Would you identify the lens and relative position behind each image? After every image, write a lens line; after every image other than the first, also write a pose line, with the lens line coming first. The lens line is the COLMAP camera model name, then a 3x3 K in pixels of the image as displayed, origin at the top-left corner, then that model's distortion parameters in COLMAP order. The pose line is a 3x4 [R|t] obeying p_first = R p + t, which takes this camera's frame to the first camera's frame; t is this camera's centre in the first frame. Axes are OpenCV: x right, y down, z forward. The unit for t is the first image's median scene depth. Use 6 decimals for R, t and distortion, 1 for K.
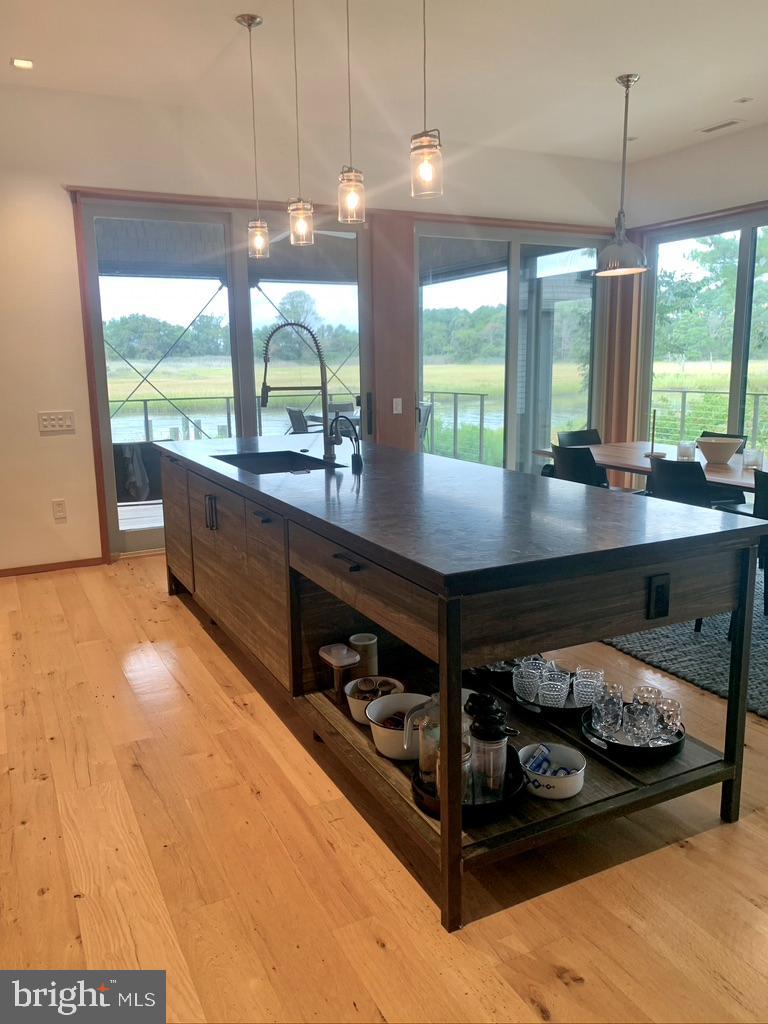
lens RADIAL K [[787.5, 0, 379.3], [0, 787.5, 522.8], [0, 0, 1]] dist [0.032590, -0.052595]
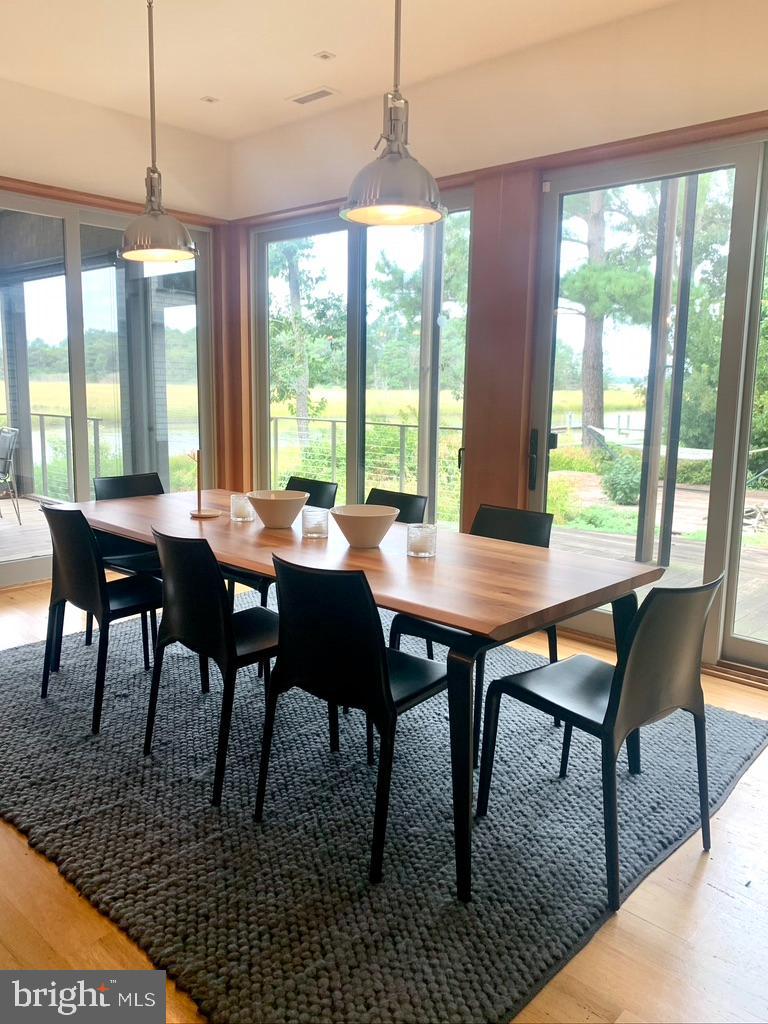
lens RADIAL K [[787.5, 0, 382.5], [0, 787.5, 517.0], [0, 0, 1]] dist [0.032590, -0.052595]
pose [[0.940754, -0.023417, 0.338279, 0.163129], [0.035543, 0.998927, -0.029694, -0.035355], [-0.337221, 0.039958, 0.940577, 0.179884]]
